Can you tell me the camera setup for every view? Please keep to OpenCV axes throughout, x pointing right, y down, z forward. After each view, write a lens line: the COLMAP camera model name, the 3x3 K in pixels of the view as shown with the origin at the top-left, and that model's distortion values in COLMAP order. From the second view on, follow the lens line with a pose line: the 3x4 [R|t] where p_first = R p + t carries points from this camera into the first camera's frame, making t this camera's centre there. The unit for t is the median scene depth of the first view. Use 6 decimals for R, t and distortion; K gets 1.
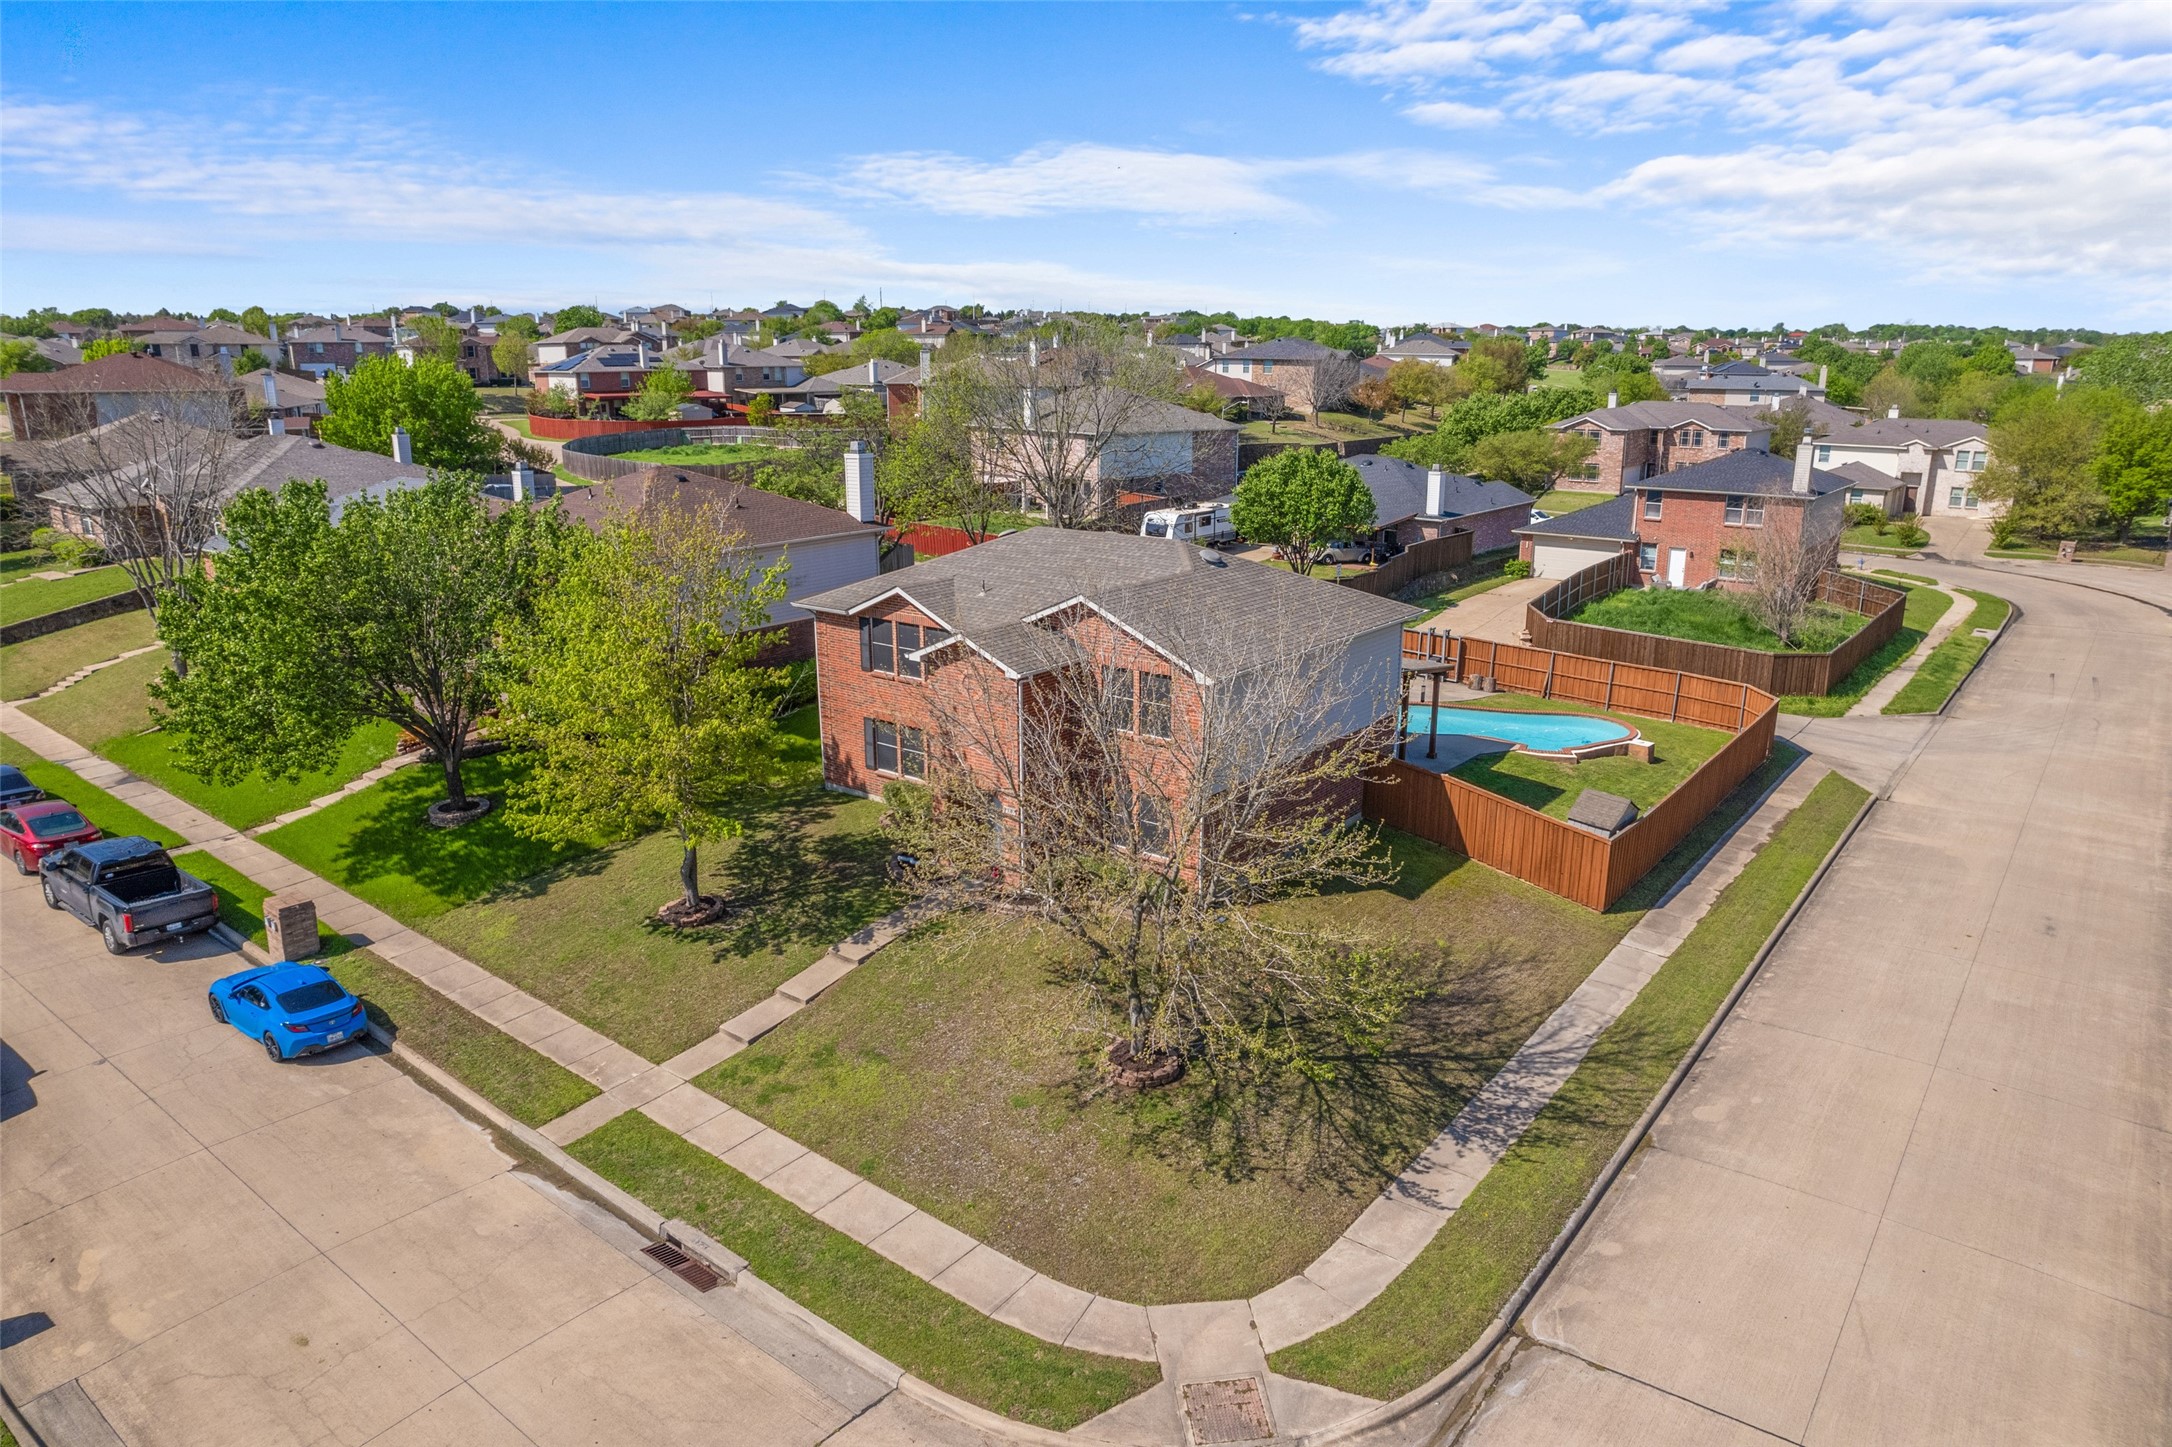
lens RADIAL K [[1387.3, 0, 1086.0], [0, 1387.3, 723.5], [0, 0, 1]] dist [-0.049863, 0.003593]
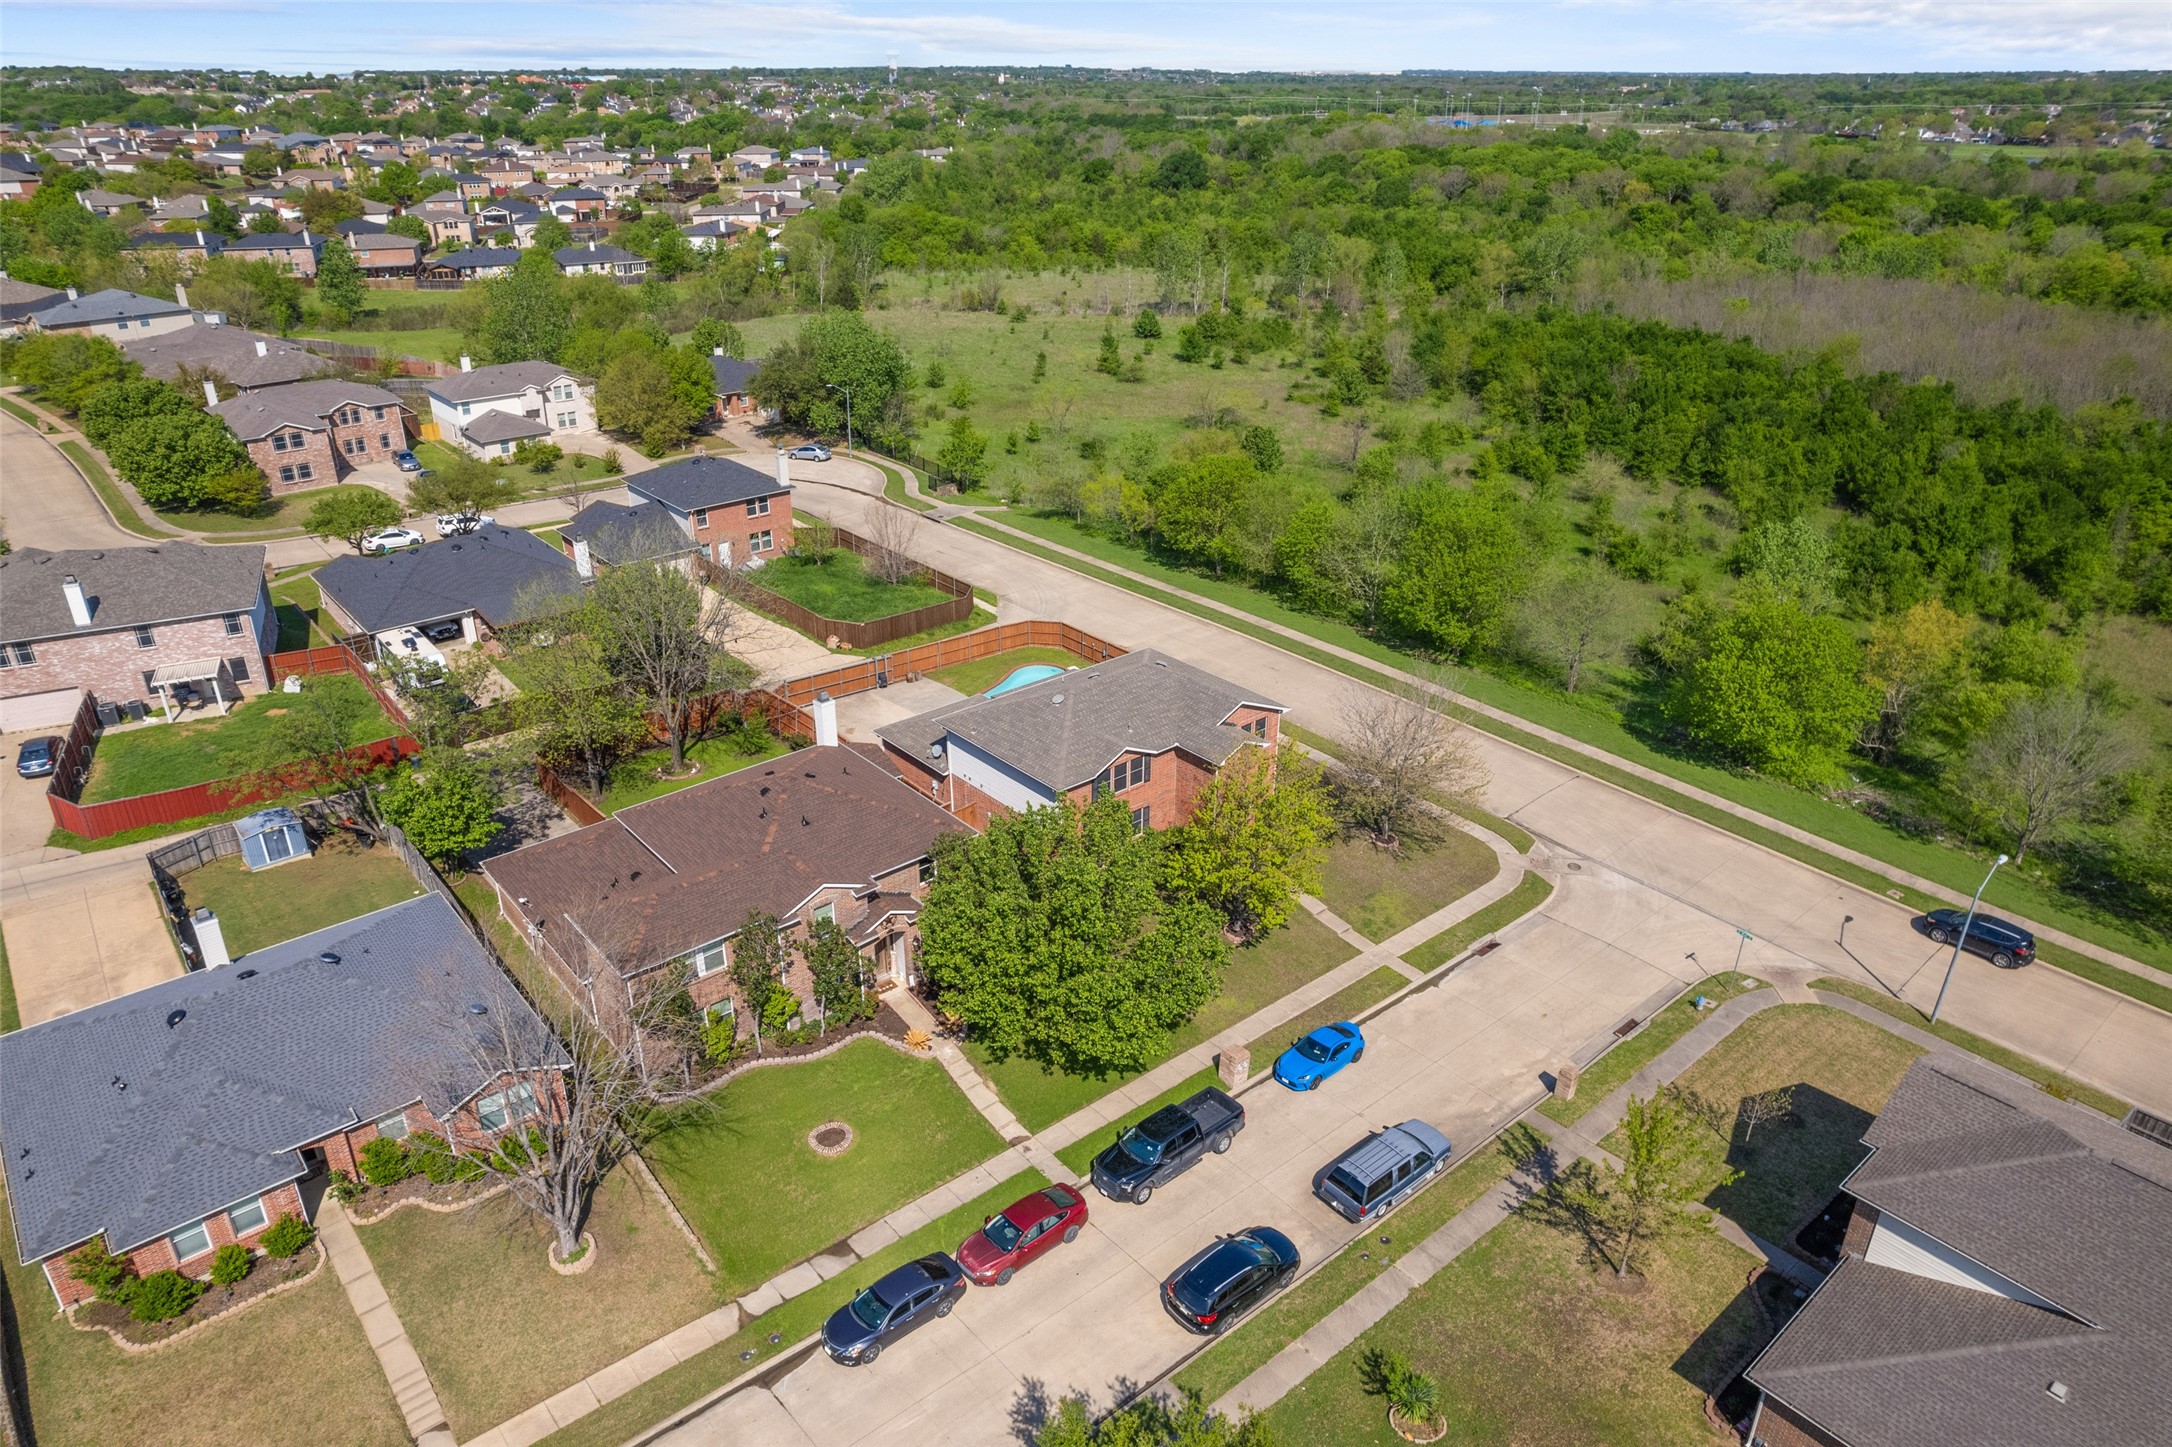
lens RADIAL K [[1387.3, 0, 1086.0], [0, 1387.3, 723.5], [0, 0, 1]] dist [-0.049863, 0.003593]
pose [[0.196892, -0.416573, 0.887525, -2.240948], [0.251690, 0.896384, 0.364895, -1.028561], [-0.947568, 0.151536, 0.281338, 0.717986]]
